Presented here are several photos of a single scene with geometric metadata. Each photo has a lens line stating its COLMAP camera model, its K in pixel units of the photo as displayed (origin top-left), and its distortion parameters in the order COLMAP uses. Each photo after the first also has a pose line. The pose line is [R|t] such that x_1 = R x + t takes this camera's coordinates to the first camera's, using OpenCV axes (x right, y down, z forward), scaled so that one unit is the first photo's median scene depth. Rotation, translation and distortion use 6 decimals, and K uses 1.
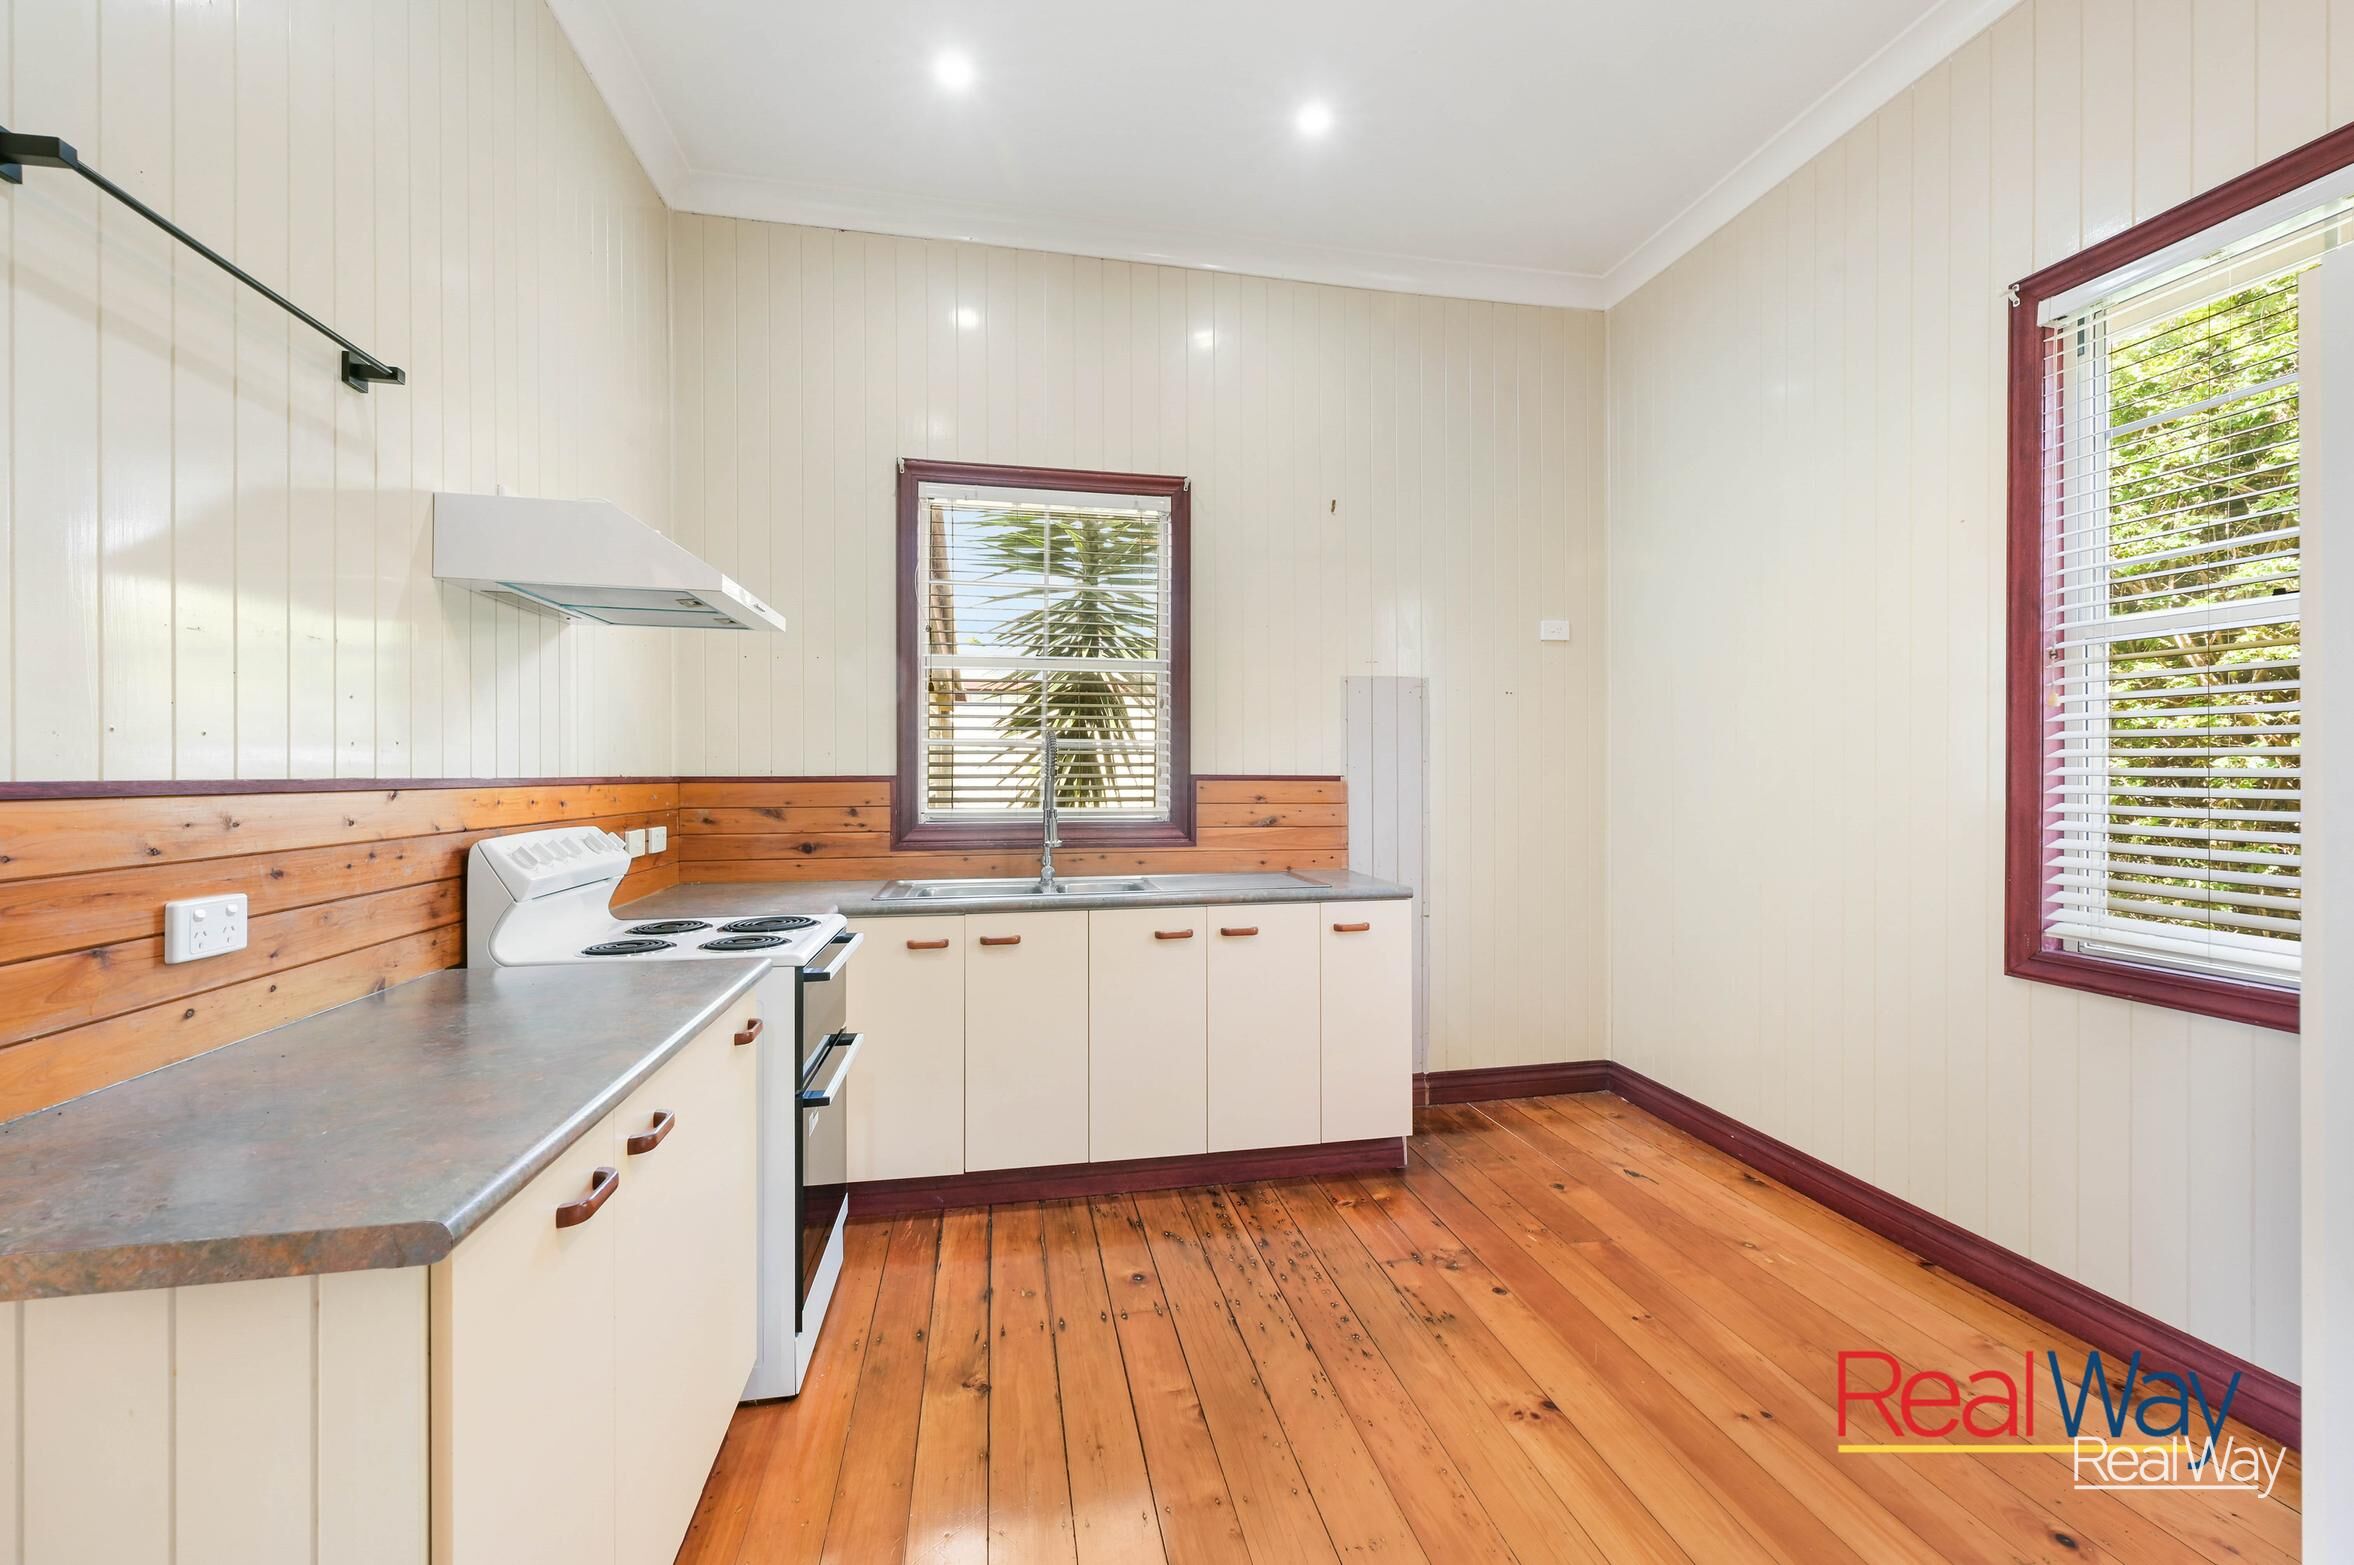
lens RADIAL K [[942.4, 0, 1177.0], [0, 942.4, 782.5], [0, 0, 1]] dist [-0.015175, -0.000062]
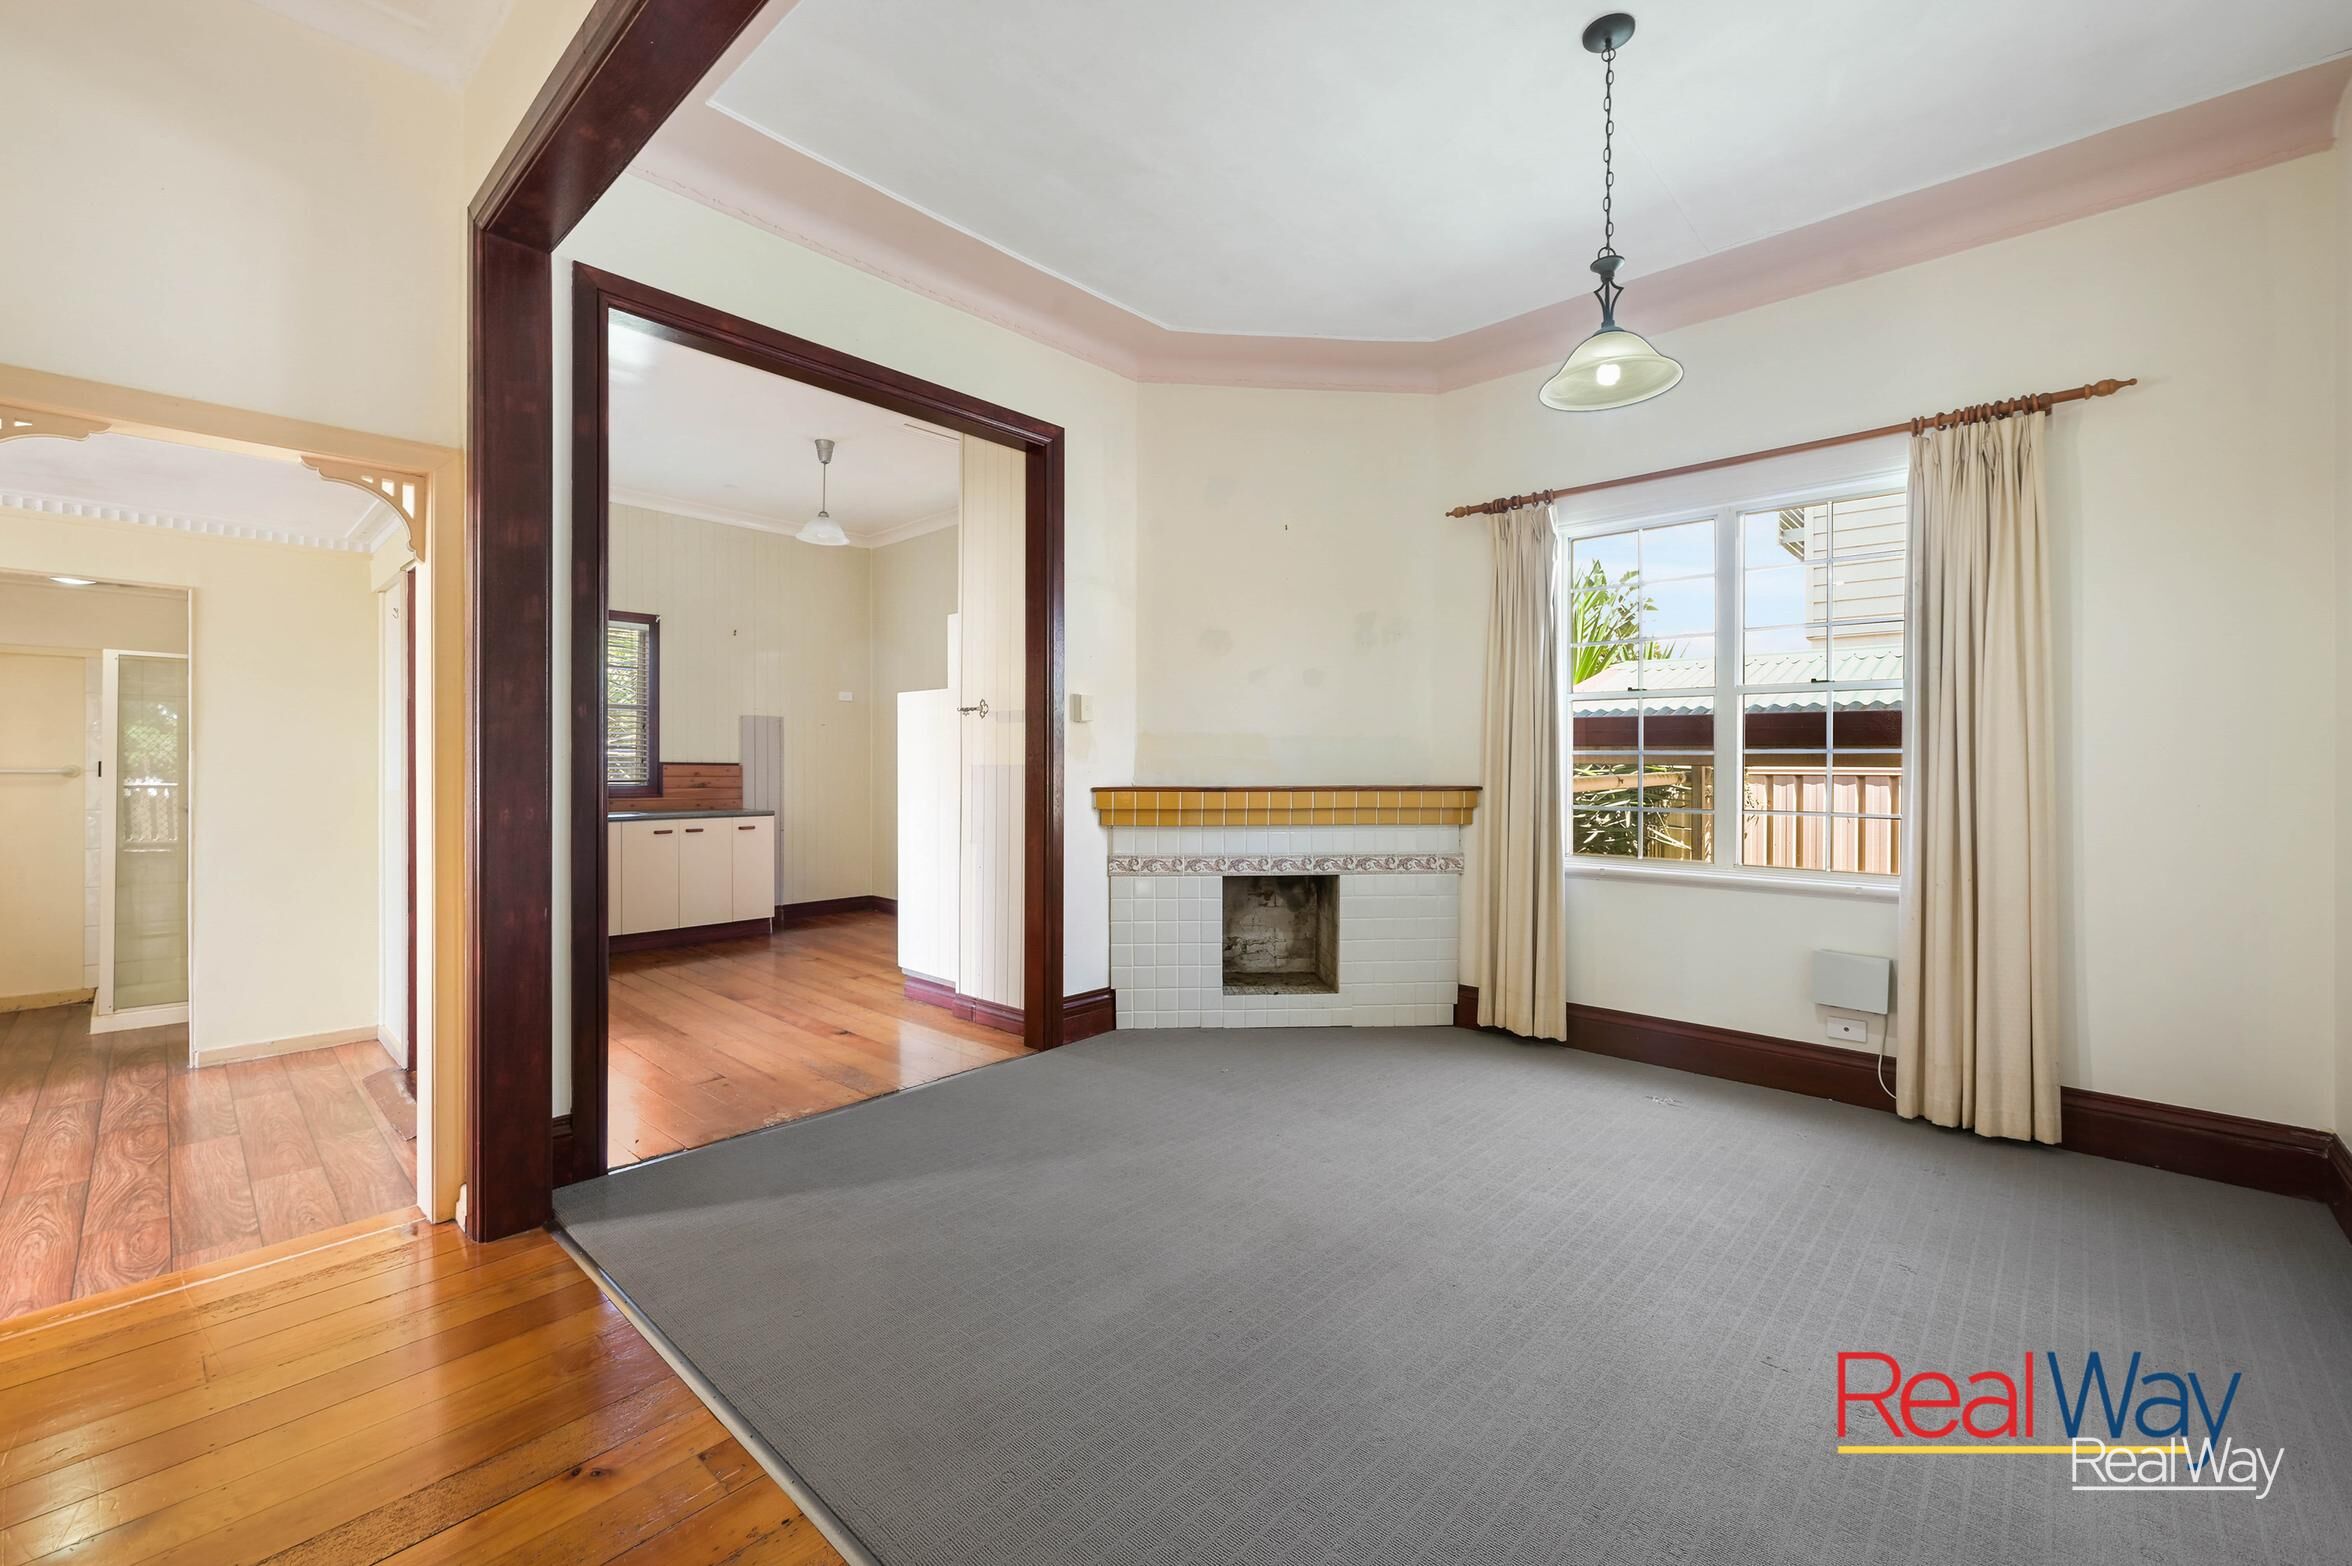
lens RADIAL K [[941.6, 0, 1176.0], [0, 941.6, 783.0], [0, 0, 1]] dist [-0.015175, -0.000062]
pose [[0.810000, -0.001497, 0.586428, -0.267787], [-0.002590, 0.999978, 0.006130, 0.021881], [-0.586425, -0.006484, 0.809978, -1.282552]]
